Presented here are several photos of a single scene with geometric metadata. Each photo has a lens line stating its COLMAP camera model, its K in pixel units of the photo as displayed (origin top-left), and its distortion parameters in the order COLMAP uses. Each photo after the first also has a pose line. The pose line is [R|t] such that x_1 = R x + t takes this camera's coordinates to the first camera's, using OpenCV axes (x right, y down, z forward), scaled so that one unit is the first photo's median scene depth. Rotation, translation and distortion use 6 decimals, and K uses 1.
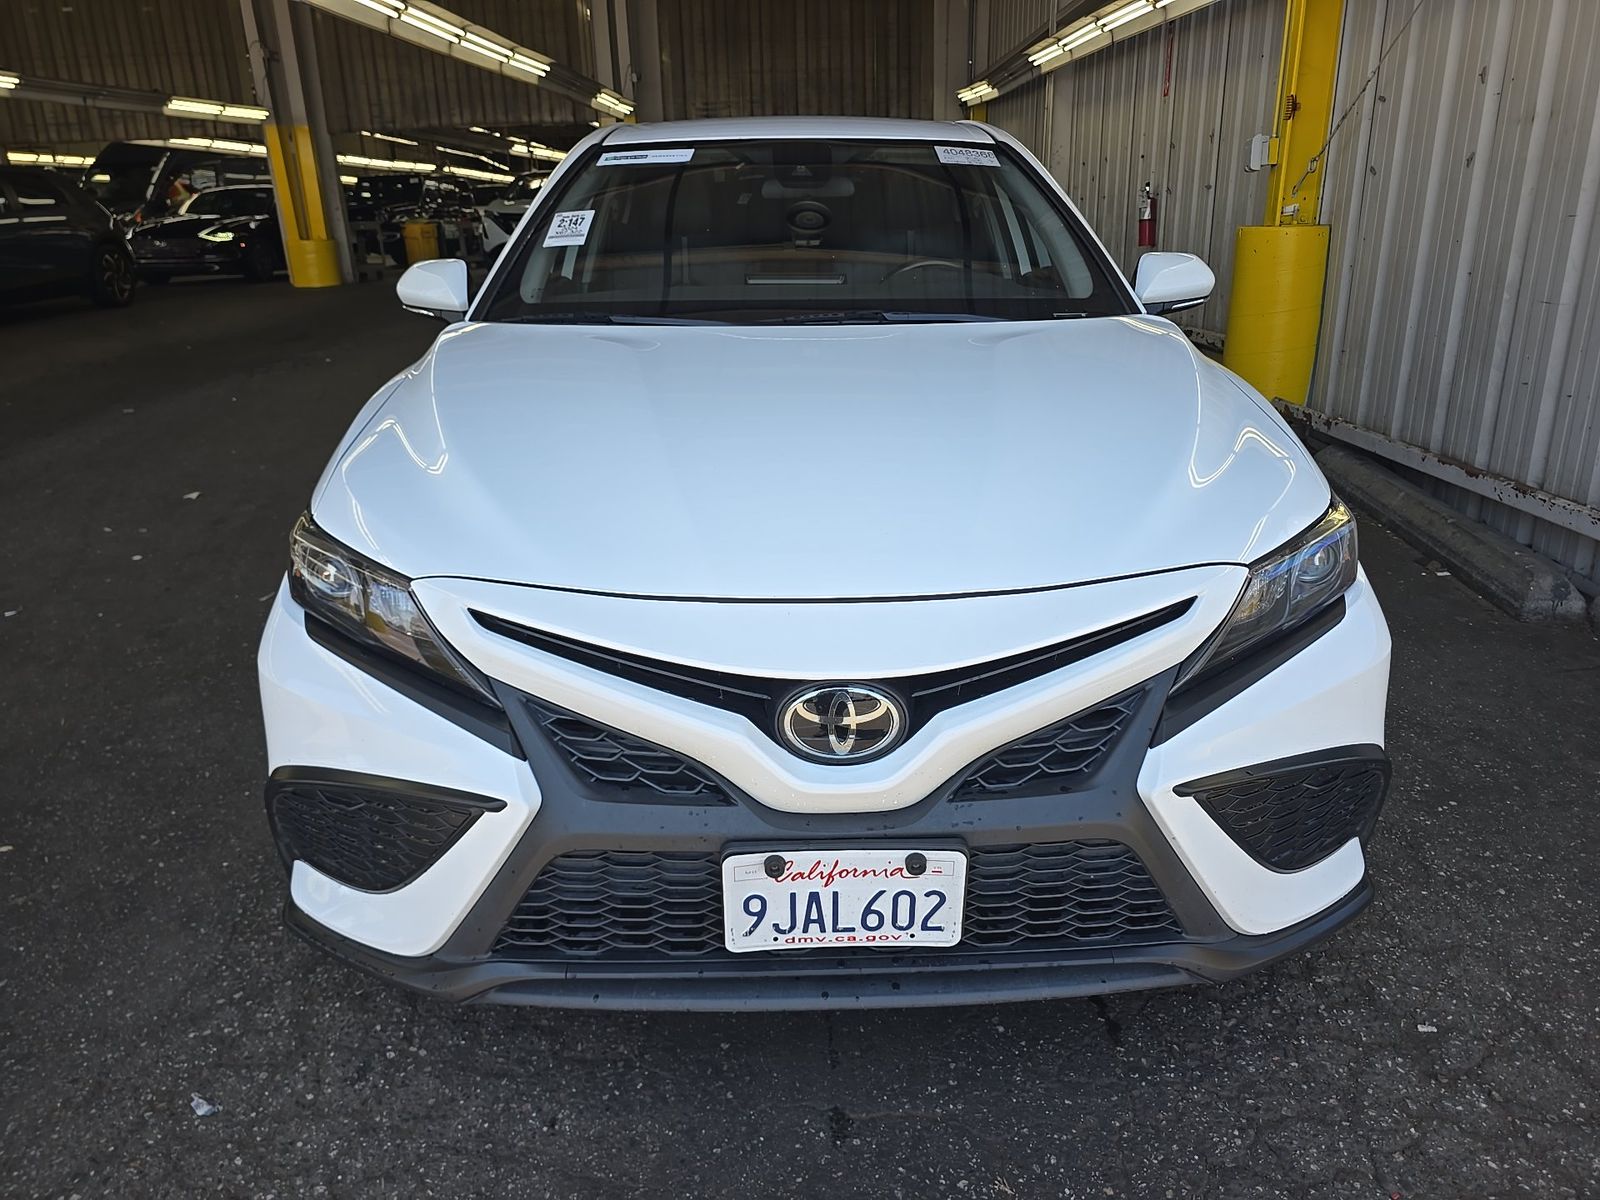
lens RADIAL K [[1074.9, 0, 804.0], [0, 1074.9, 597.1], [0, 0, 1]] dist [0.040247, -0.037257]
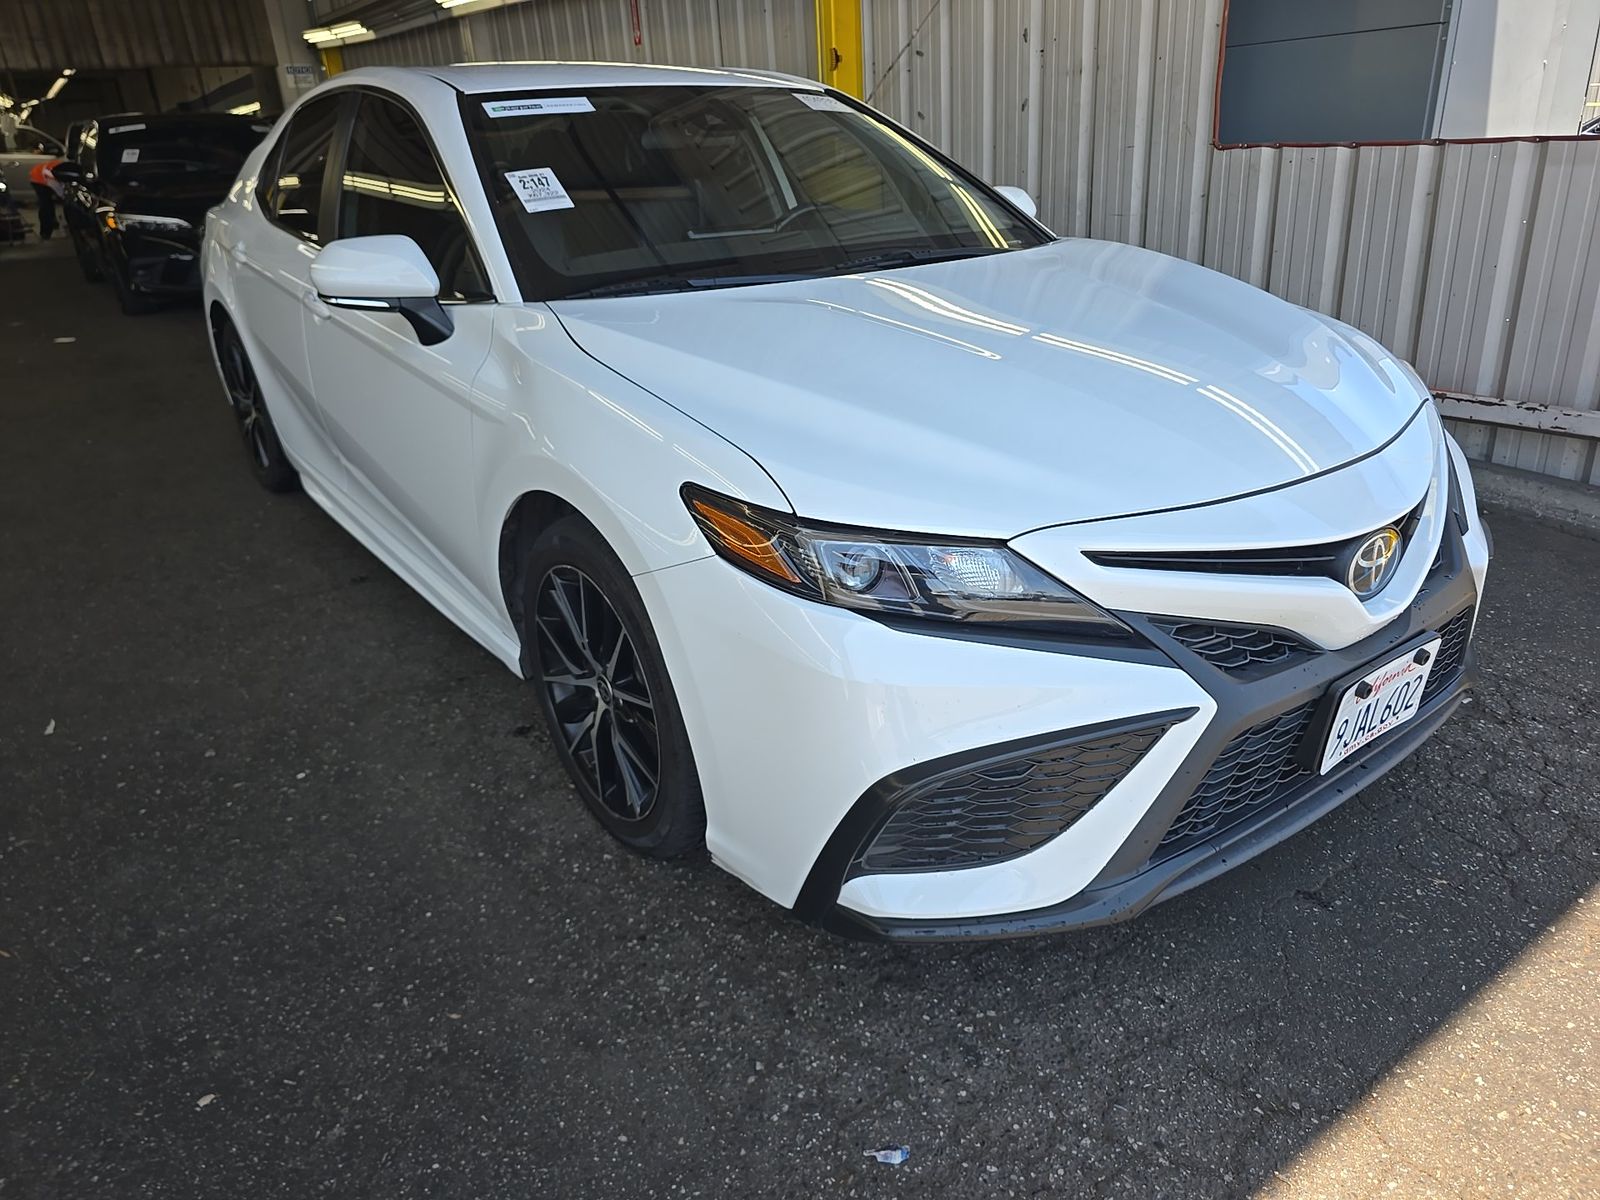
lens RADIAL K [[1074.9, 0, 804.0], [0, 1074.9, 597.1], [0, 0, 1]] dist [0.040247, -0.037257]
pose [[0.816841, -0.246269, 0.521654, -0.873574], [0.225111, 0.968679, 0.104813, -0.093237], [-0.531127, 0.031815, 0.846694, 0.218753]]
